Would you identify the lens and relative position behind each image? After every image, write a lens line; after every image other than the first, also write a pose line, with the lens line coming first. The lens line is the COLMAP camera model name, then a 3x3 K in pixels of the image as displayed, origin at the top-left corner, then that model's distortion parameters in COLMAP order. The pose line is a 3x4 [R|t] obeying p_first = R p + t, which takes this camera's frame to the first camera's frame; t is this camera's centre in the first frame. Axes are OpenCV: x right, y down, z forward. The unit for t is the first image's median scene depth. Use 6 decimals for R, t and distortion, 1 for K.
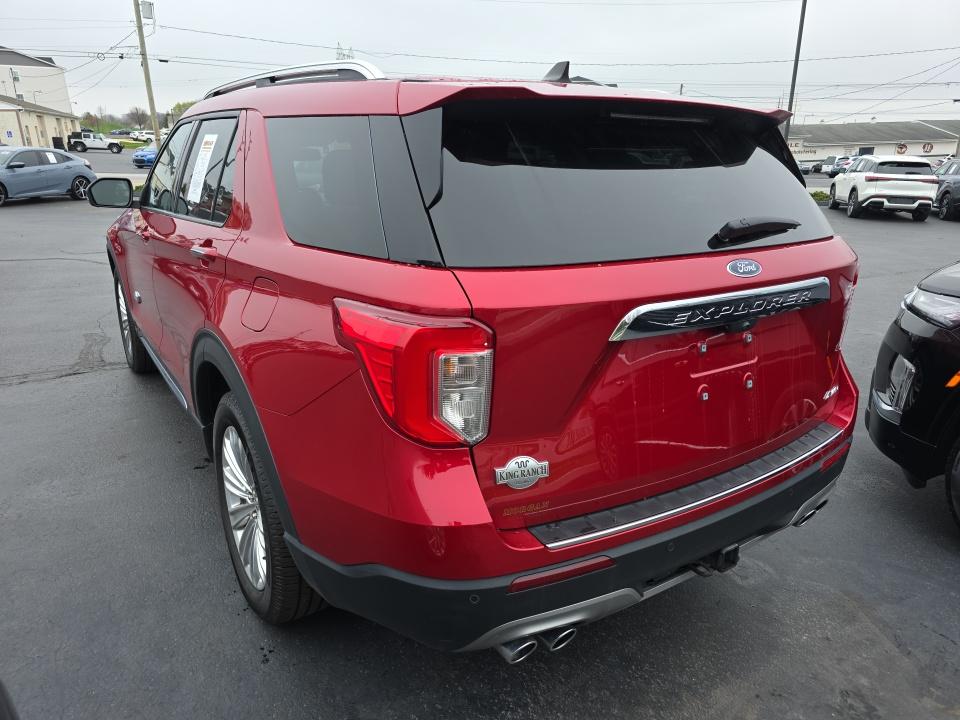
lens RADIAL K [[639.4, 0, 486.9], [0, 639.4, 363.0], [0, 0, 1]] dist [0.044355, -0.039040]
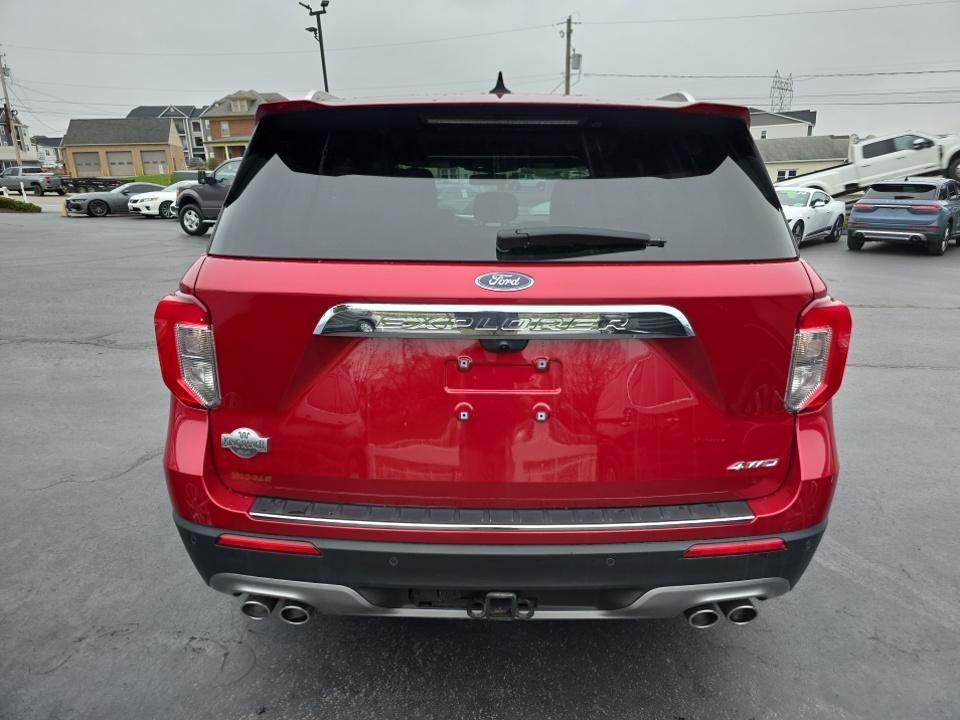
lens RADIAL K [[639.4, 0, 486.9], [0, 639.4, 363.0], [0, 0, 1]] dist [0.044355, -0.039040]
pose [[0.842717, 0.138786, -0.520160, 0.867753], [-0.161996, 0.986791, 0.000839, -0.030435], [0.513406, 0.083557, 0.854068, 0.224923]]
